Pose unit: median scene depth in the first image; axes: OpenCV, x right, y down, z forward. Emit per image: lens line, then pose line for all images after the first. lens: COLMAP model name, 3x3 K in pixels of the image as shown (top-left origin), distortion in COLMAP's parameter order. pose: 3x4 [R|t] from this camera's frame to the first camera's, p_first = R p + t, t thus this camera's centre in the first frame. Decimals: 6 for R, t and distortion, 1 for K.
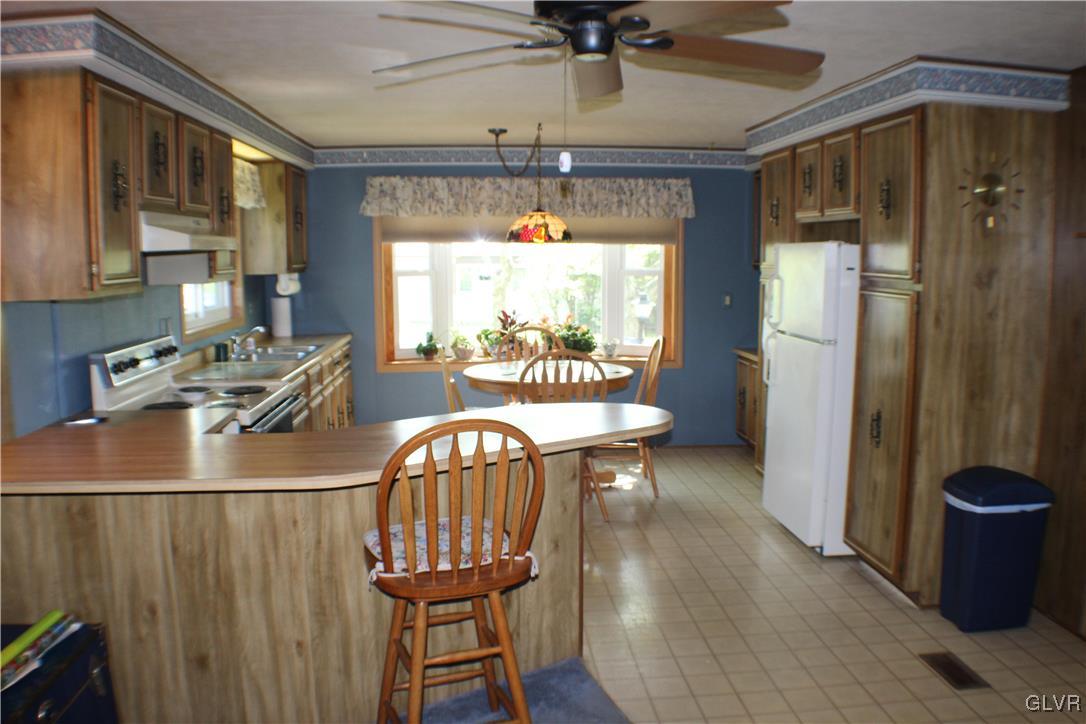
lens RADIAL K [[867.7, 0, 543.0], [0, 867.7, 362.0], [0, 0, 1]] dist [-0.208263, 0.079024]
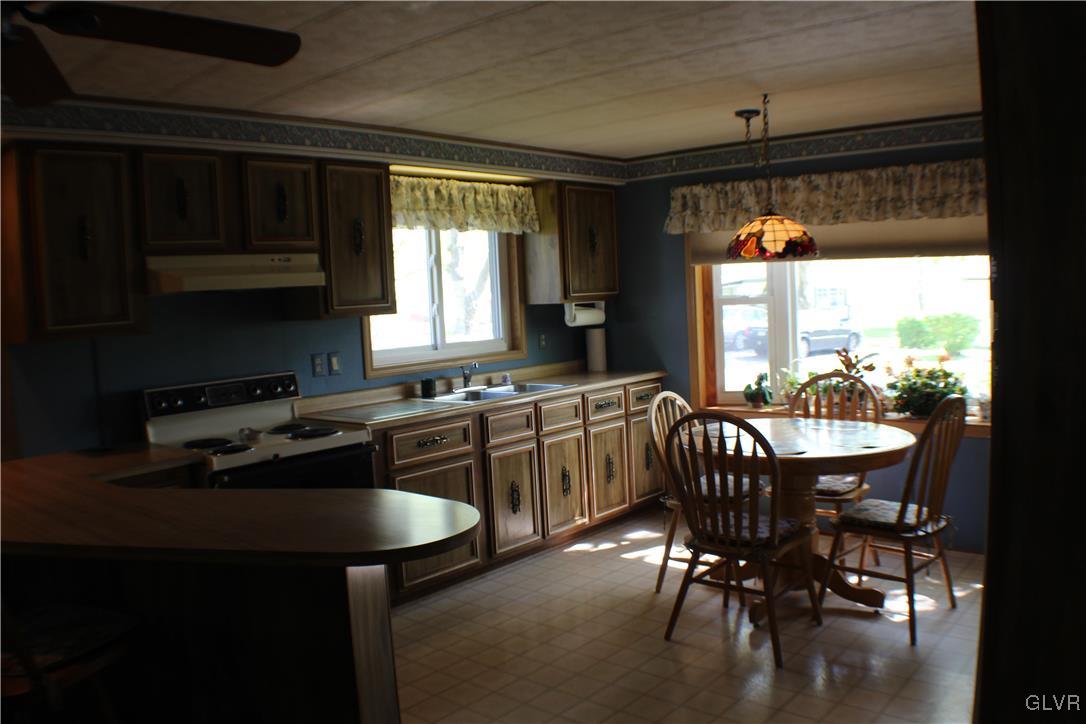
lens RADIAL K [[867.7, 0, 543.0], [0, 867.7, 362.0], [0, 0, 1]] dist [-0.208263, 0.079024]
pose [[0.719720, 0.026088, -0.693774, 0.300991], [-0.043304, 0.999035, -0.007356, -0.031610], [0.692913, 0.035337, 0.720155, 0.299463]]
